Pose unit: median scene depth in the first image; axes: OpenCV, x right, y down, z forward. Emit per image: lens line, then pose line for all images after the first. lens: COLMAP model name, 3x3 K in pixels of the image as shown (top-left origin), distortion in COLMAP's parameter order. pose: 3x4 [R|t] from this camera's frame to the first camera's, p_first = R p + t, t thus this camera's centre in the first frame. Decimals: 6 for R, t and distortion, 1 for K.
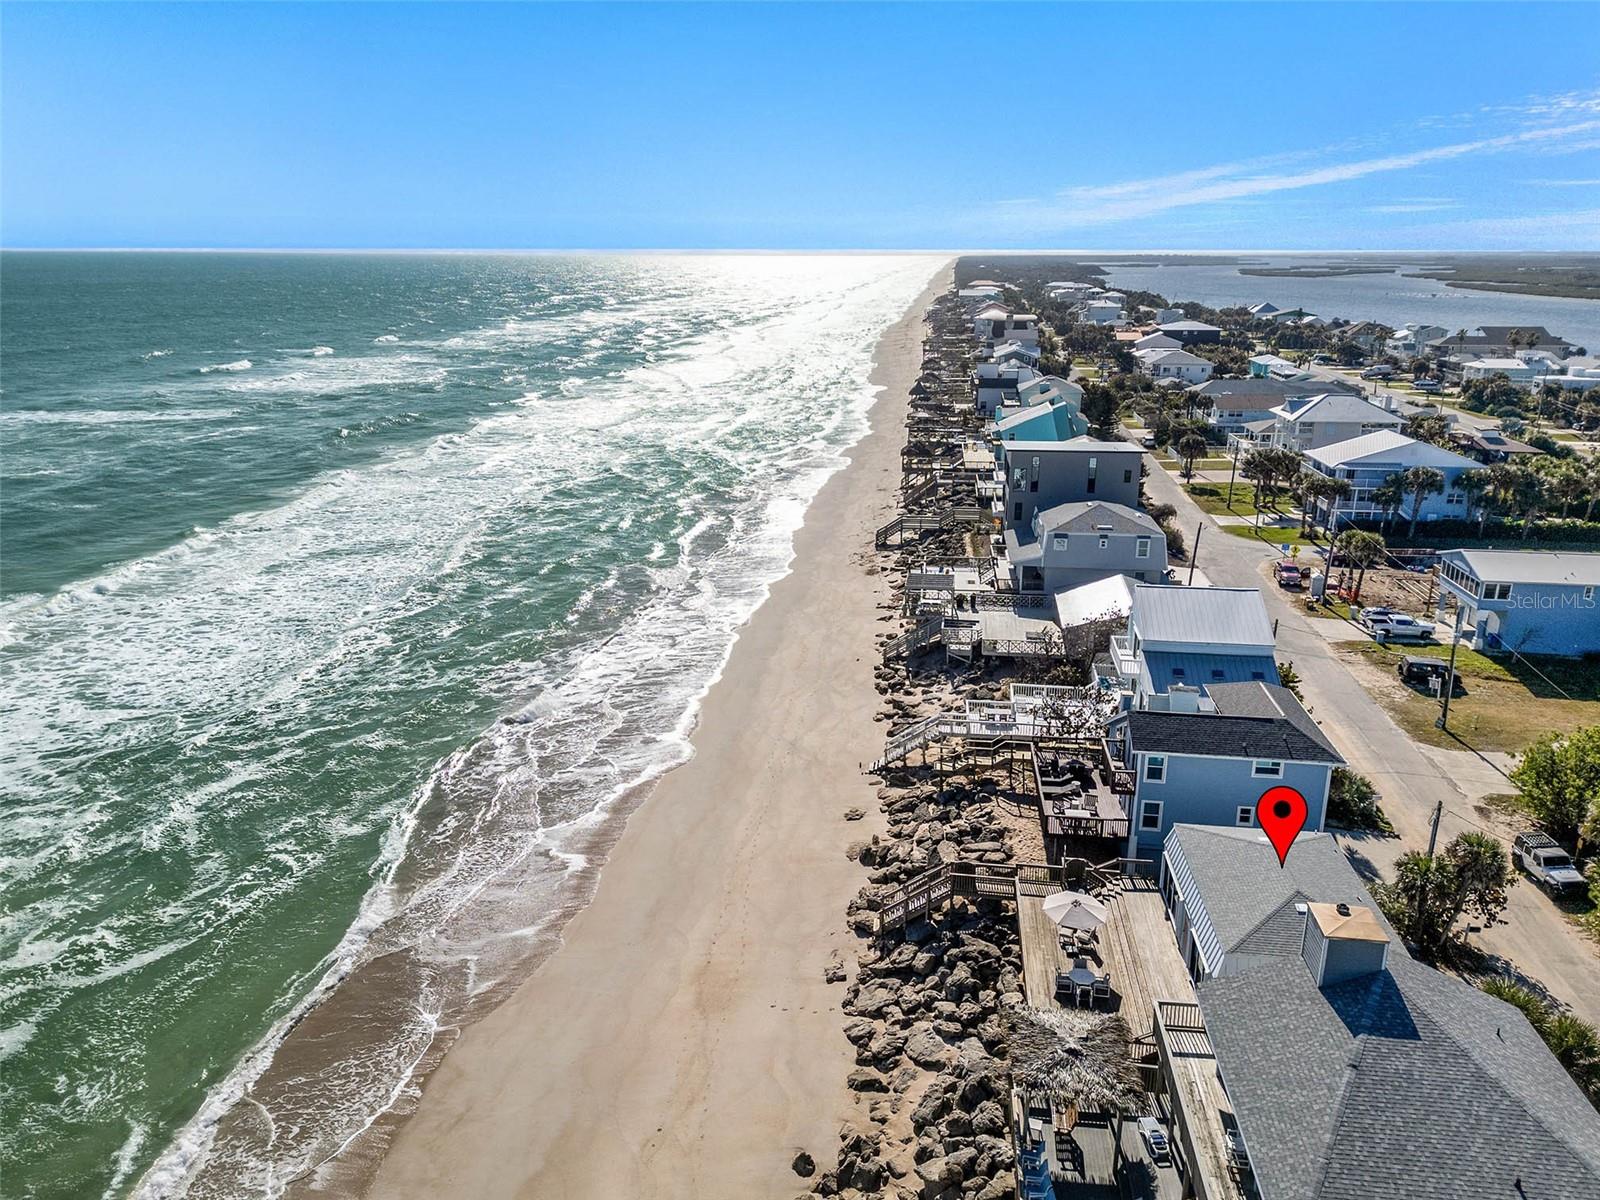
lens RADIAL K [[1154.3, 0, 800.0], [0, 1154.3, 600.0], [0, 0, 1]] dist [0.069775, -0.061722]
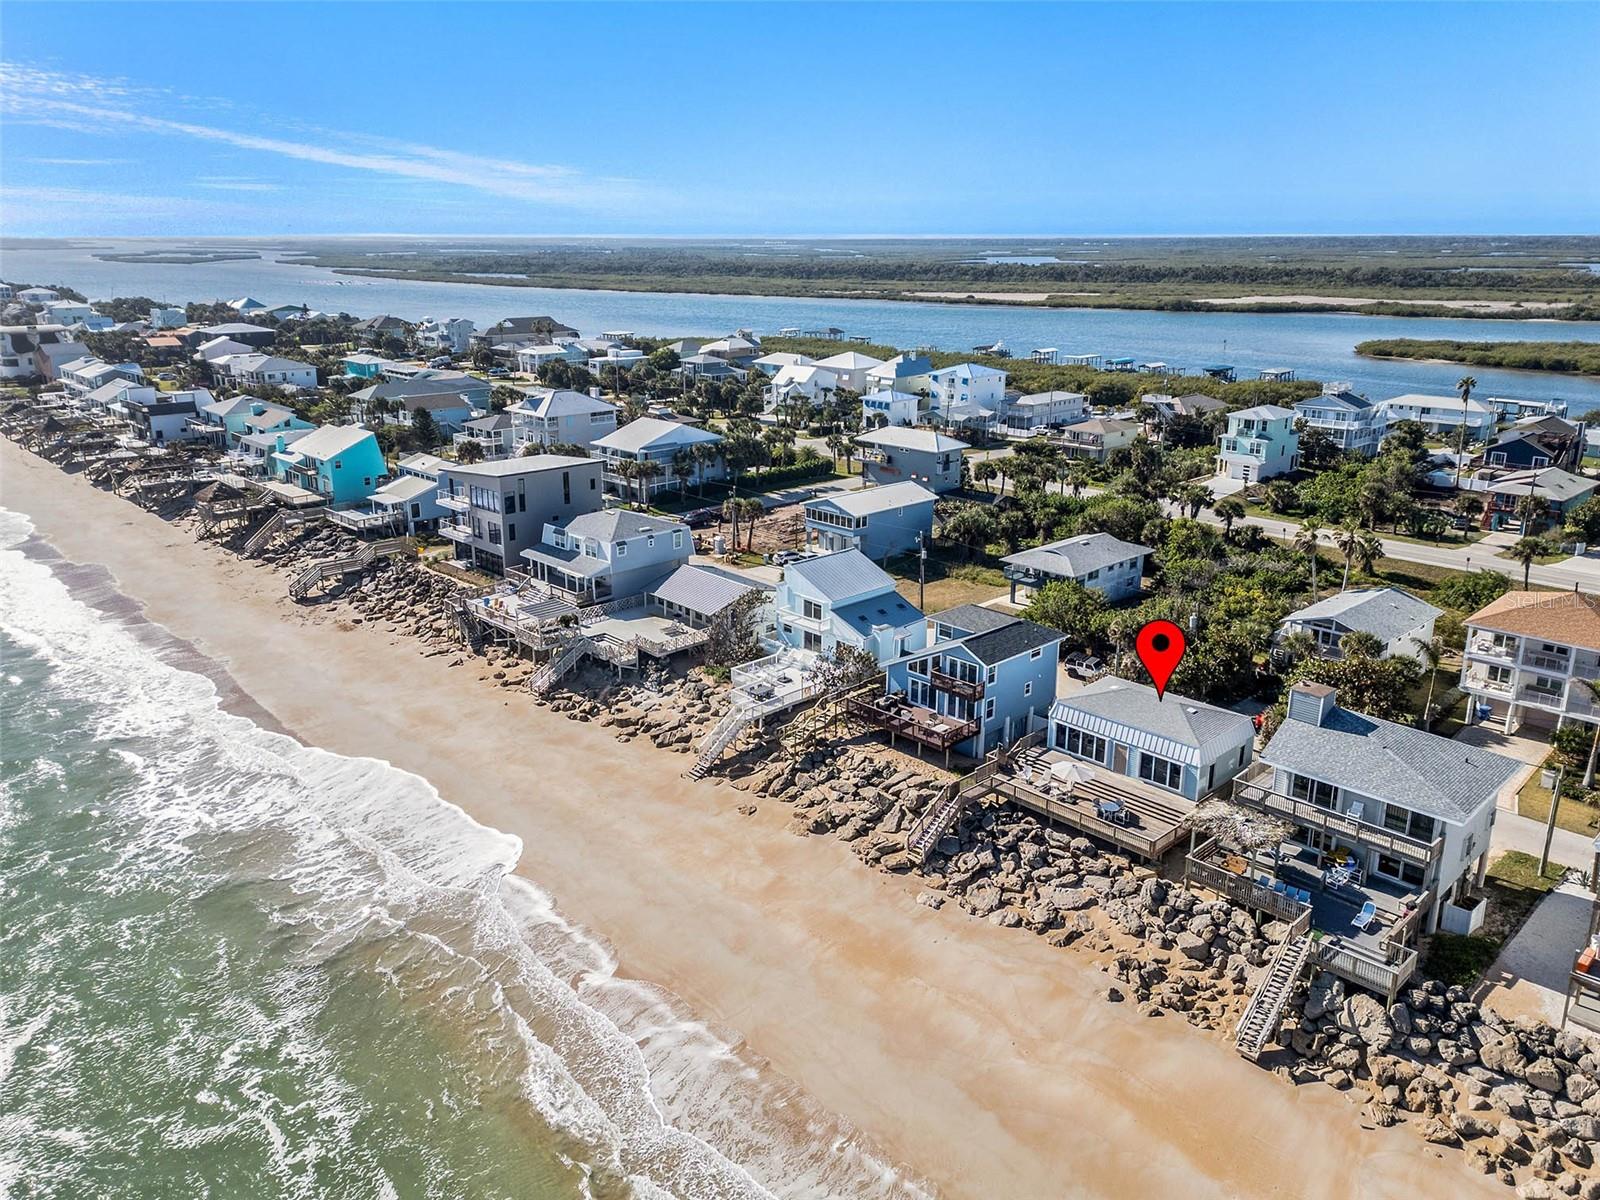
lens RADIAL K [[1160.1, 0, 797.4], [0, 1160.1, 565.3], [0, 0, 1]] dist [0.077177, -0.055536]
pose [[0.628522, -0.212566, 0.748182, -0.587305], [0.224028, 0.970640, 0.087570, -0.108598], [-0.744830, 0.112575, 0.657689, 0.156620]]
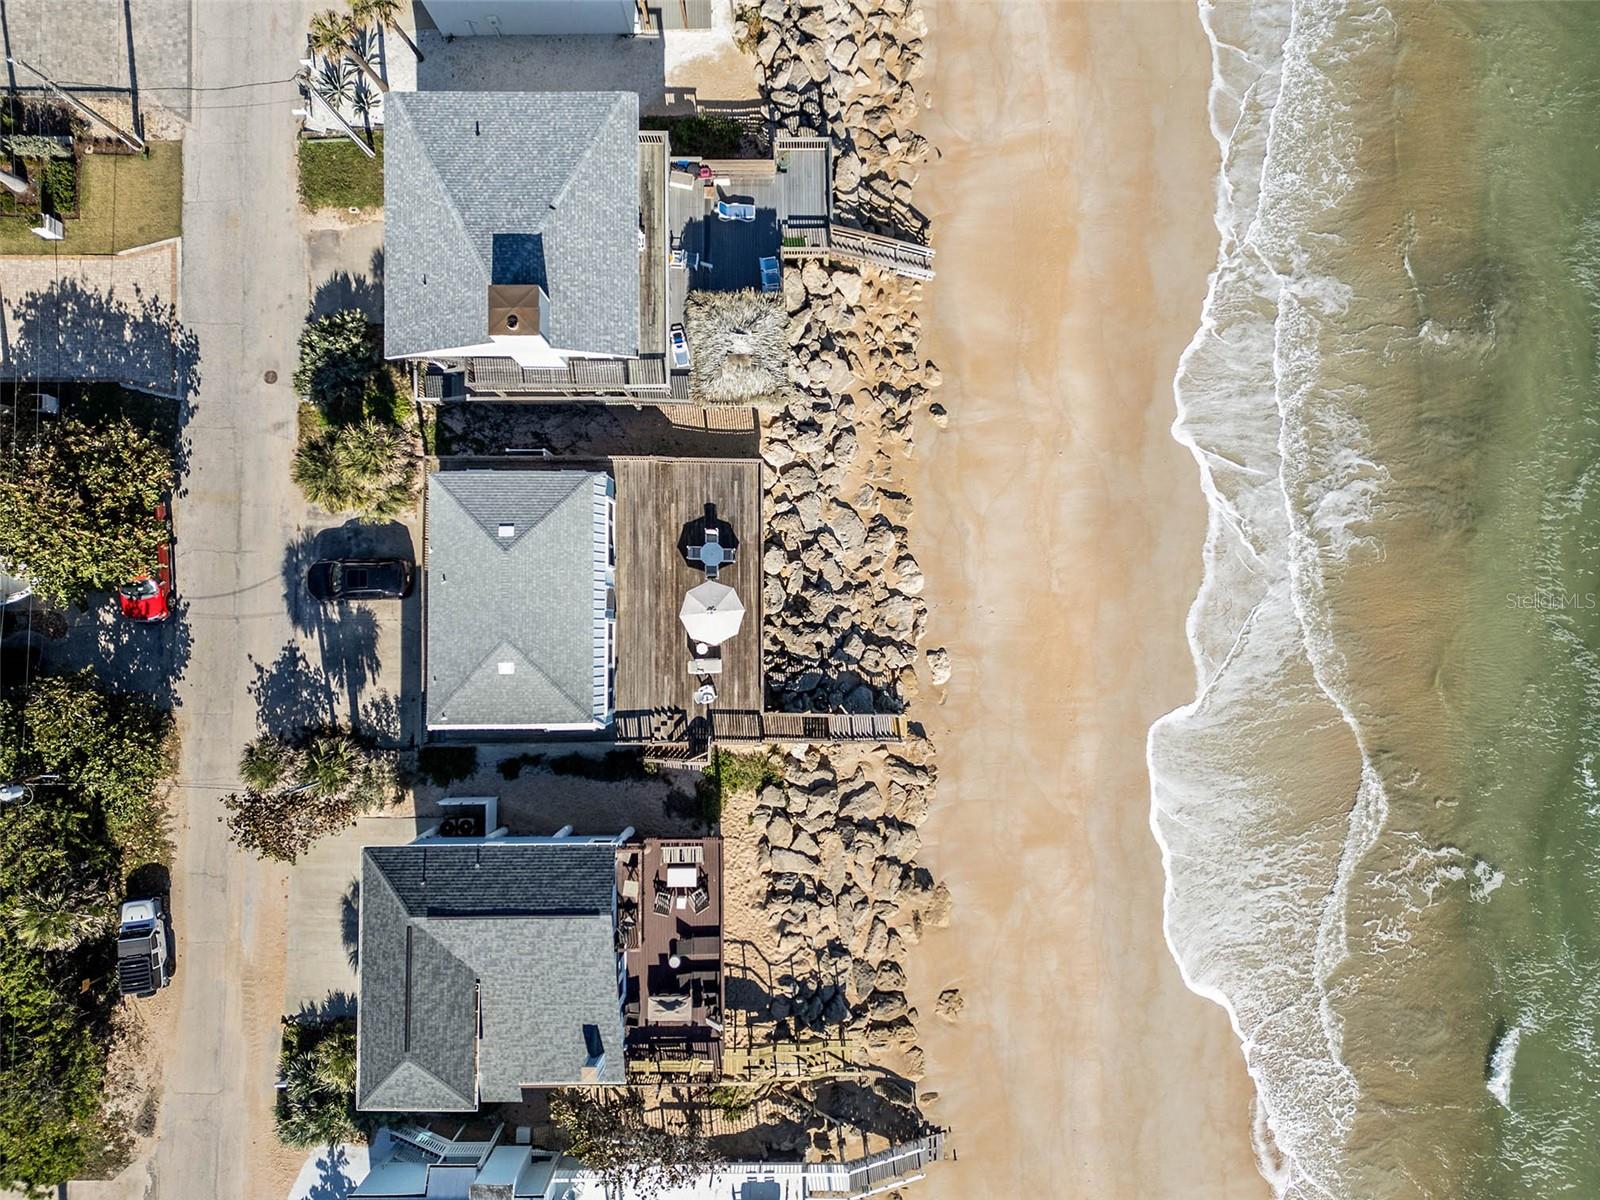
lens RADIAL K [[1149.3, 0, 800.0], [0, 1149.3, 600.0], [0, 0, 1]] dist [0.105608, -0.100622]
pose [[-0.991899, 0.127031, 0.000614, 0.091295], [-0.032015, -0.254649, 0.966504, -0.405086], [0.122932, 0.958654, 0.256653, 0.430933]]
